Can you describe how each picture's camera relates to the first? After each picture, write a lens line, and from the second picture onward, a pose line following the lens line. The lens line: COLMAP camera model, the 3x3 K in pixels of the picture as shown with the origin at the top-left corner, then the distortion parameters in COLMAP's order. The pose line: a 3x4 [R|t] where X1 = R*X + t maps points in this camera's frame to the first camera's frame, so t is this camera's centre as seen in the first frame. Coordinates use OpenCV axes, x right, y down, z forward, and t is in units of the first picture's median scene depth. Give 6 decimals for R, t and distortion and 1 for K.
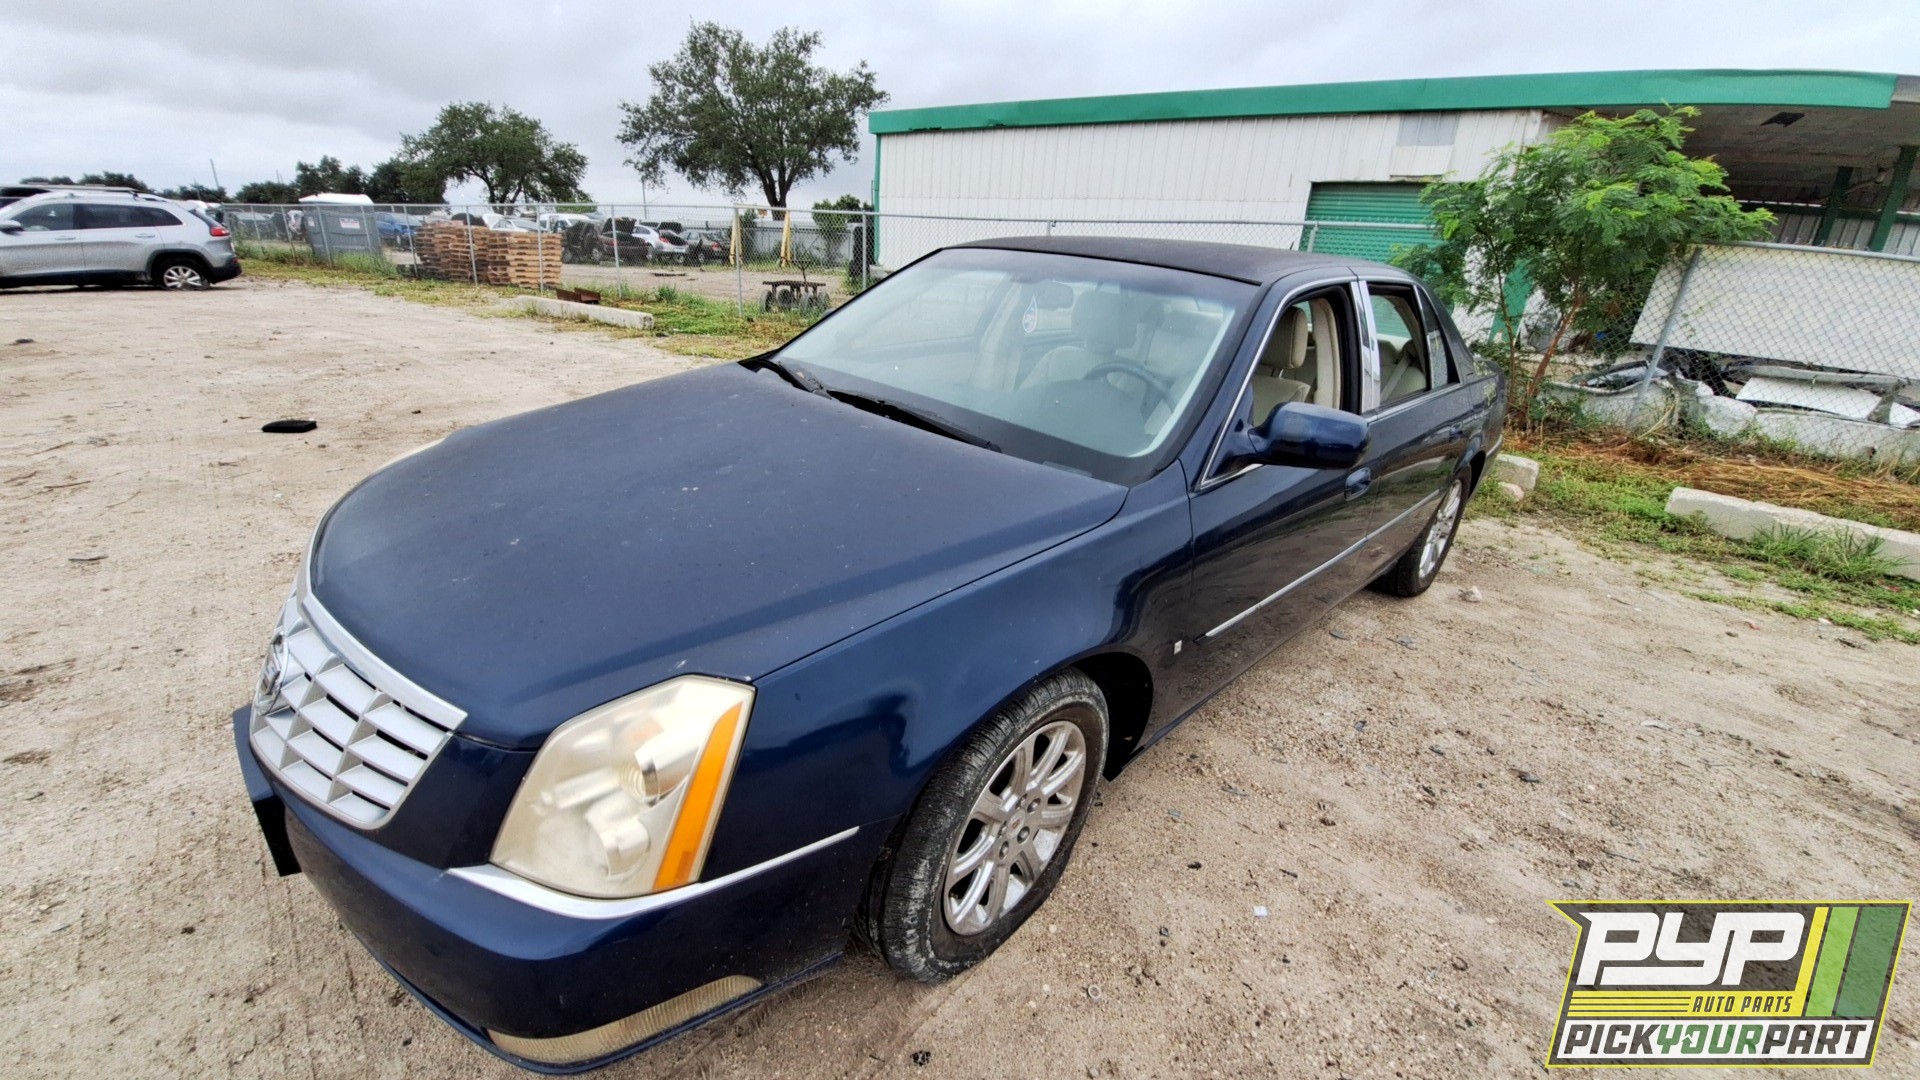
lens RADIAL K [[769.5, 0, 951.8], [0, 769.5, 548.6], [0, 0, 1]] dist [0.002200, -0.011969]
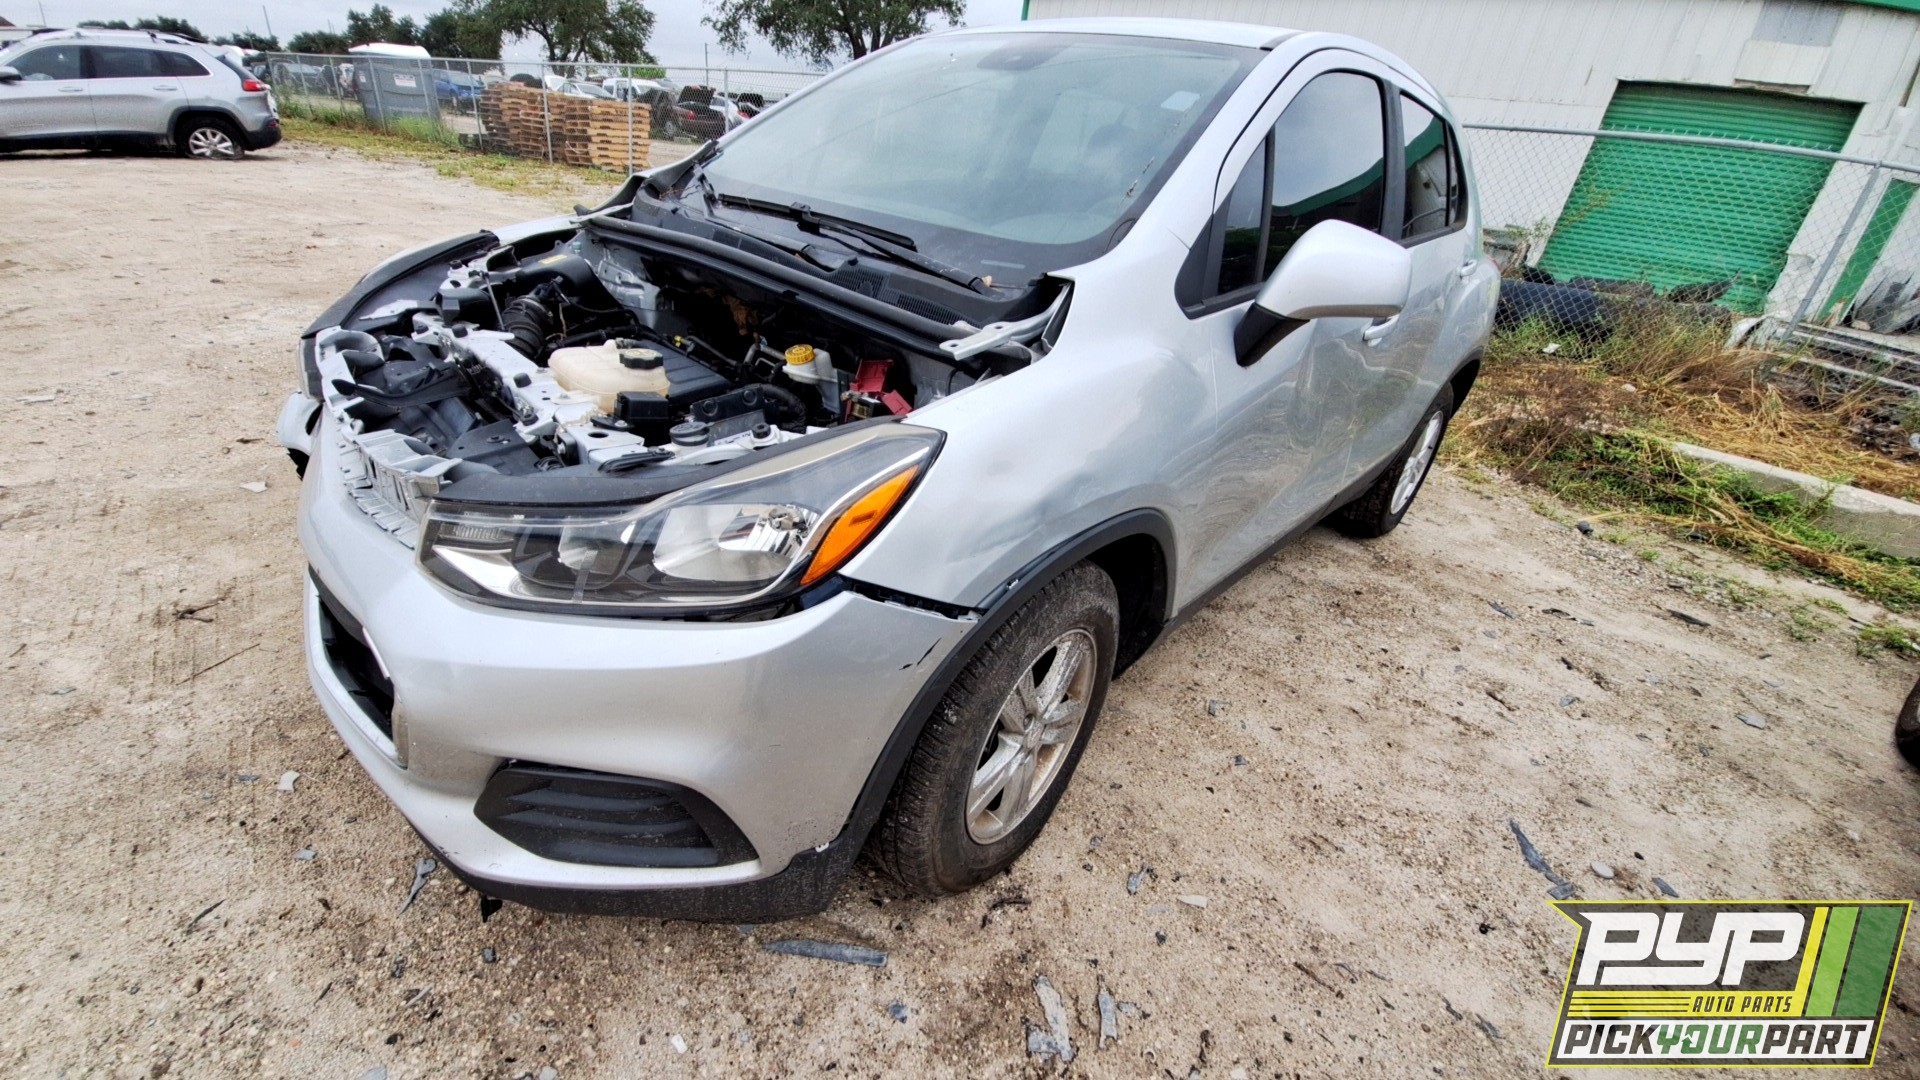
lens RADIAL K [[772.0, 0, 951.9], [0, 772.0, 547.8], [0, 0, 1]] dist [0.007029, -0.014867]
pose [[0.996322, 0.070922, -0.048091, -0.054781], [-0.064639, 0.990479, 0.121544, -0.028206], [0.056253, -0.117988, 0.991420, 0.066504]]
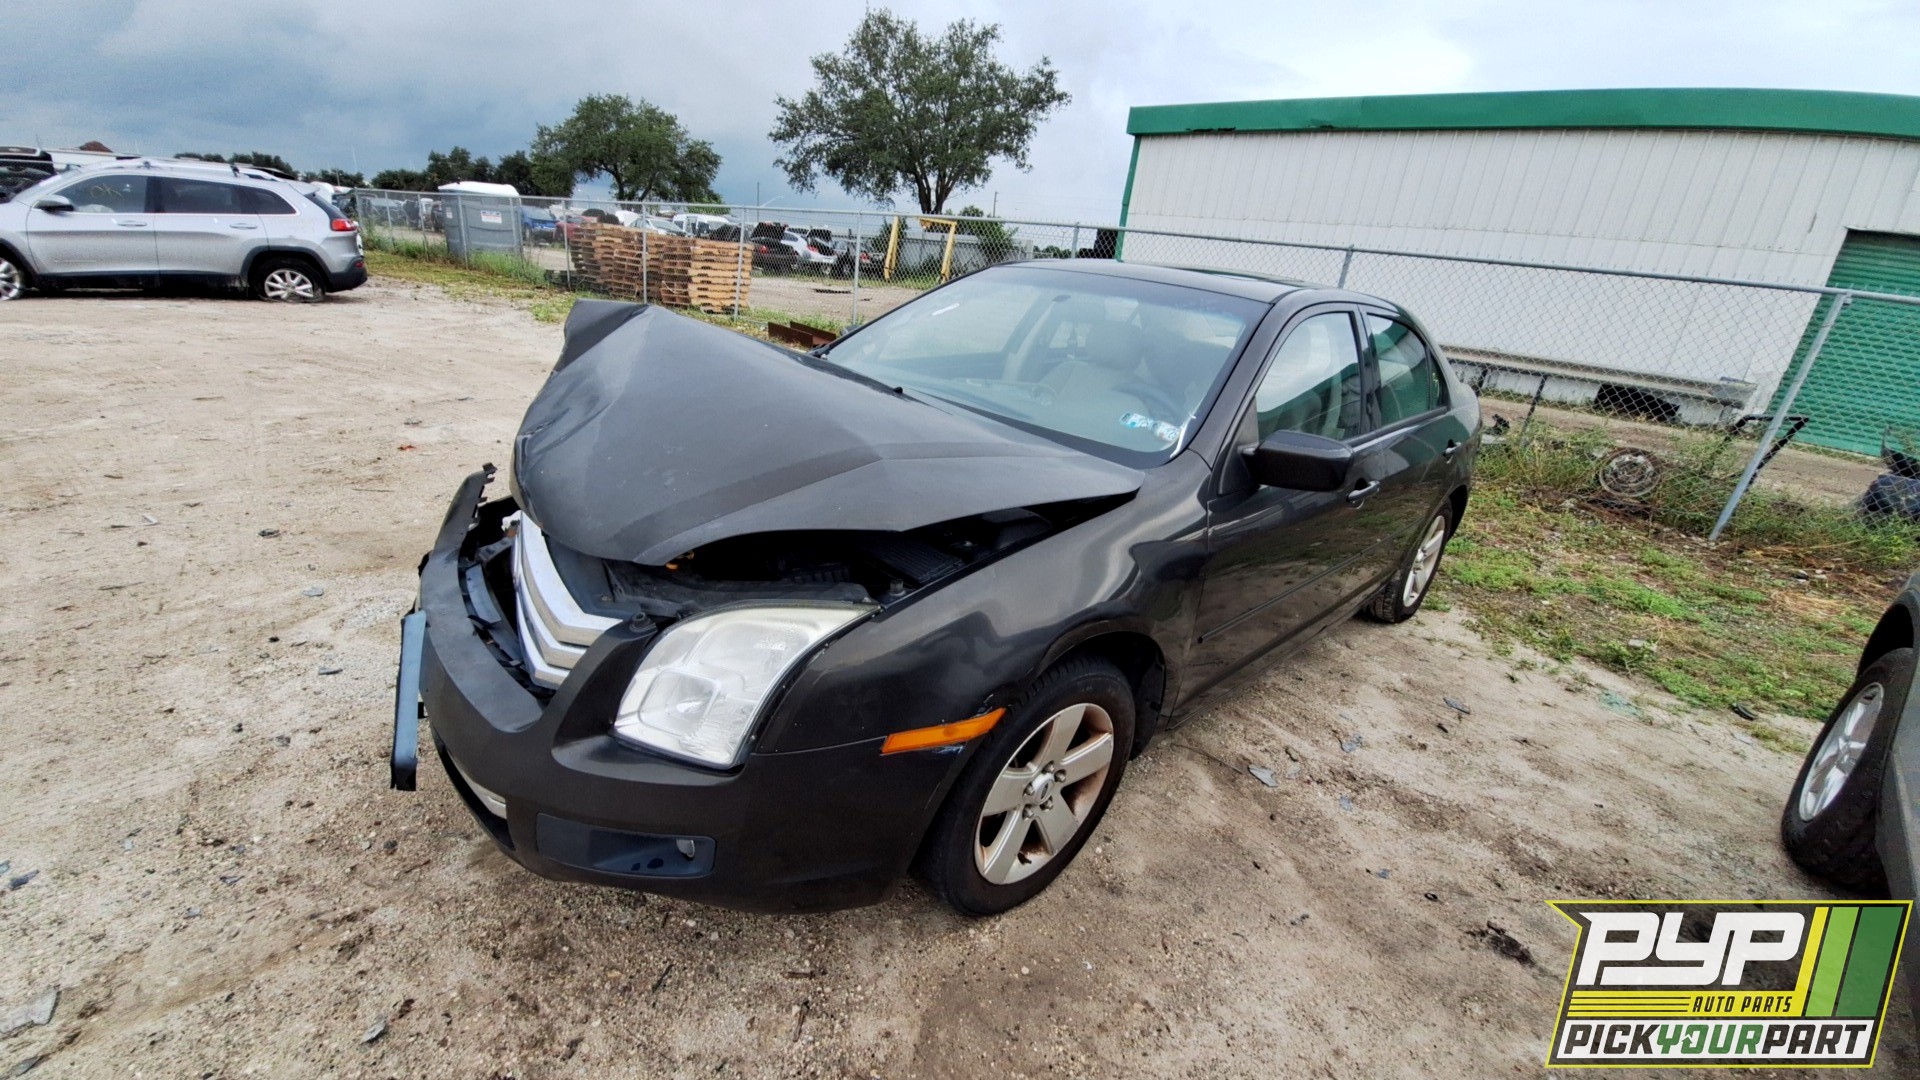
lens RADIAL K [[774.2, 0, 946.3], [0, 774.2, 544.2], [0, 0, 1]] dist [-0.000754, -0.011694]
pose [[0.993137, 0.077561, -0.087541, -0.111838], [-0.079312, 0.996710, -0.016693, -0.054025], [0.085958, 0.023521, 0.996021, 0.120356]]
